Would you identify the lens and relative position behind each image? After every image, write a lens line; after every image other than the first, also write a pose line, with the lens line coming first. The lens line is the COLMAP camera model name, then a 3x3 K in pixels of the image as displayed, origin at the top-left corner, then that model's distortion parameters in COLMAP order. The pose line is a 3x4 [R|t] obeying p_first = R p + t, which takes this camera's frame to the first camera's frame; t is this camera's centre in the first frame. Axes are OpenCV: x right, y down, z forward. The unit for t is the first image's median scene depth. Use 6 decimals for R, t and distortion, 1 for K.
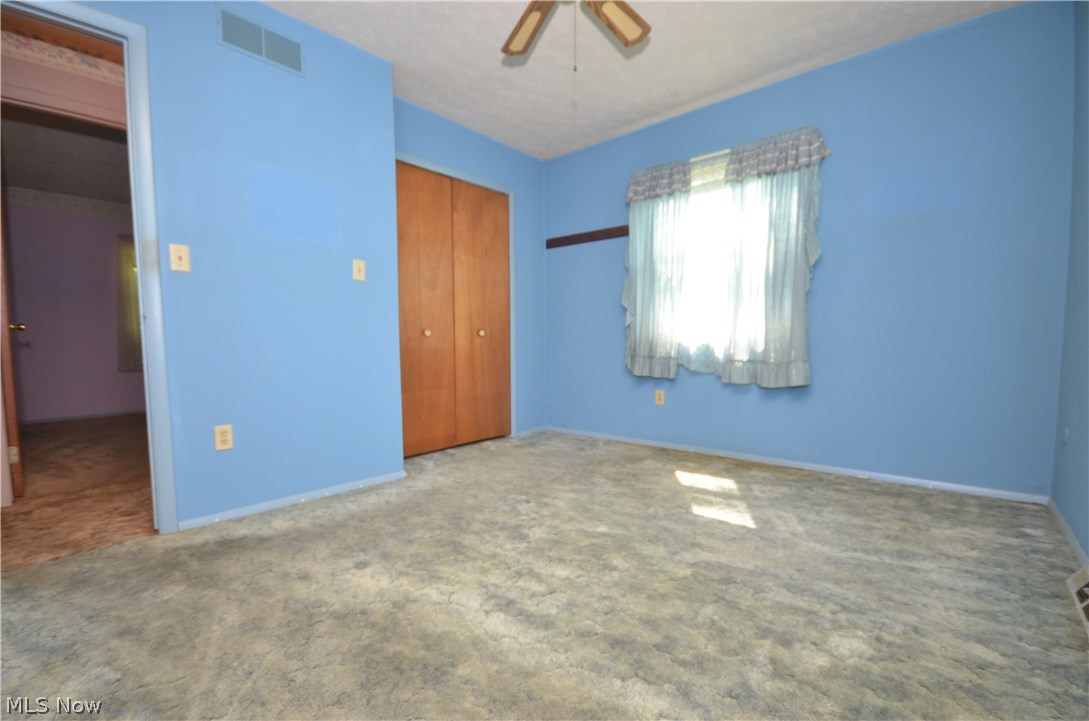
lens RADIAL K [[478.4, 0, 541.8], [0, 478.4, 377.1], [0, 0, 1]] dist [-0.001191, -0.000648]
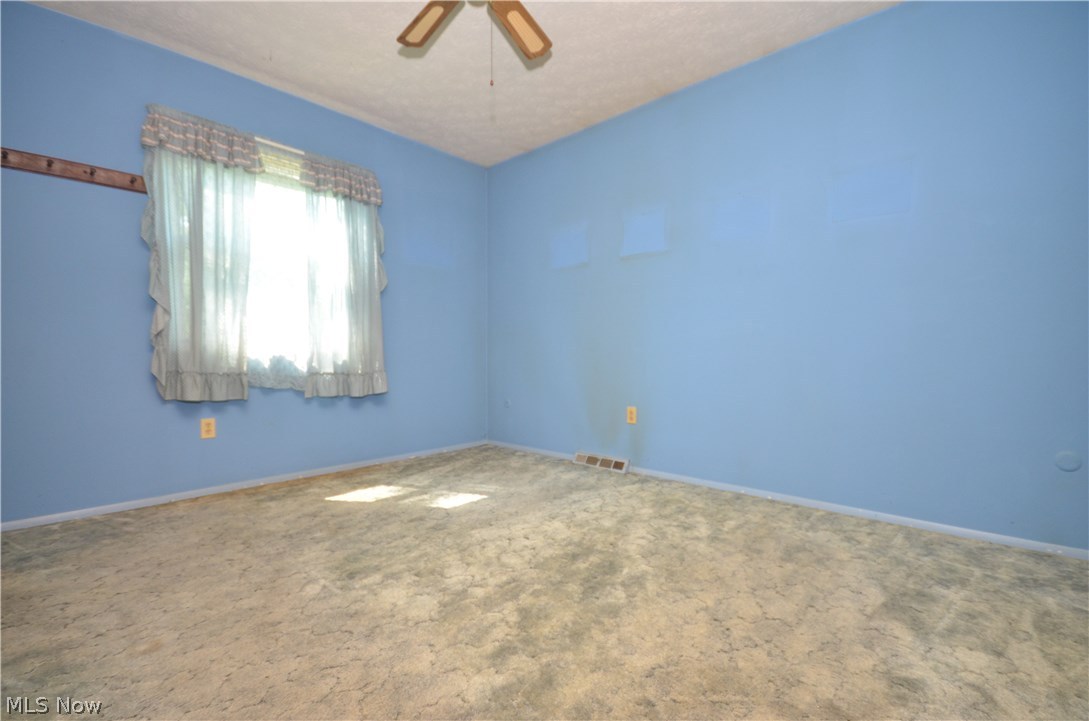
lens RADIAL K [[478.4, 0, 541.8], [0, 478.4, 377.1], [0, 0, 1]] dist [-0.001191, -0.000648]
pose [[0.026570, -0.040017, 0.998846, -0.580870], [0.073459, 0.996575, 0.037972, -0.032686], [-0.996944, 0.072365, 0.029418, 0.547450]]
